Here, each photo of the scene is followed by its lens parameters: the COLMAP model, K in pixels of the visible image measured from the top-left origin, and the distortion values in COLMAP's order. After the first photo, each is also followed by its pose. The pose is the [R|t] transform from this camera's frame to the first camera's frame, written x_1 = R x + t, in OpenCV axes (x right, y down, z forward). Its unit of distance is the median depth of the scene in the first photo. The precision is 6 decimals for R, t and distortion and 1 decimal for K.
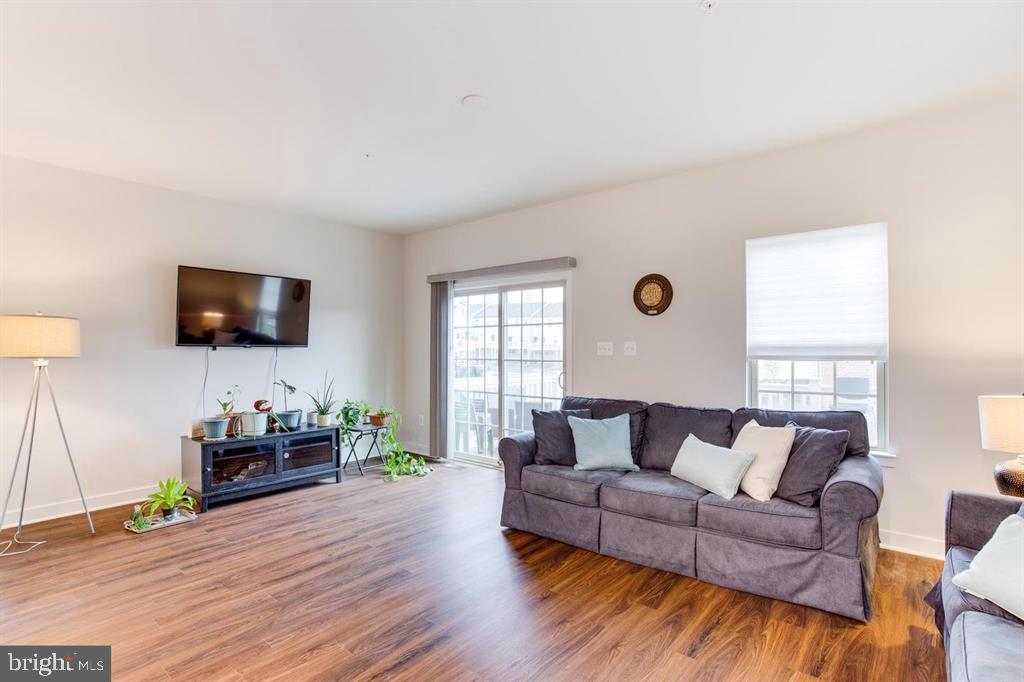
lens RADIAL K [[499.0, 0, 519.4], [0, 499.0, 342.7], [0, 0, 1]] dist [-0.040278, 0.019236]
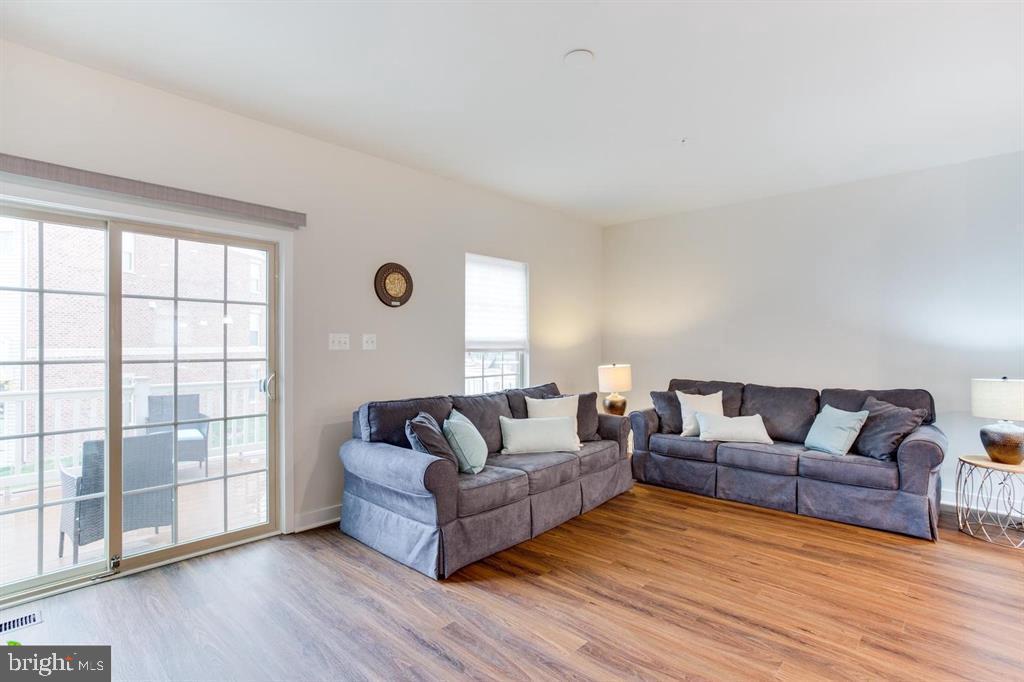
lens RADIAL K [[499.0, 0, 519.4], [0, 499.0, 342.7], [0, 0, 1]] dist [-0.040278, 0.019236]
pose [[0.054470, 0.004701, 0.998504, -0.856225], [-0.015553, 0.999872, -0.003859, 0.015879], [-0.998394, -0.015319, 0.054536, 0.937195]]
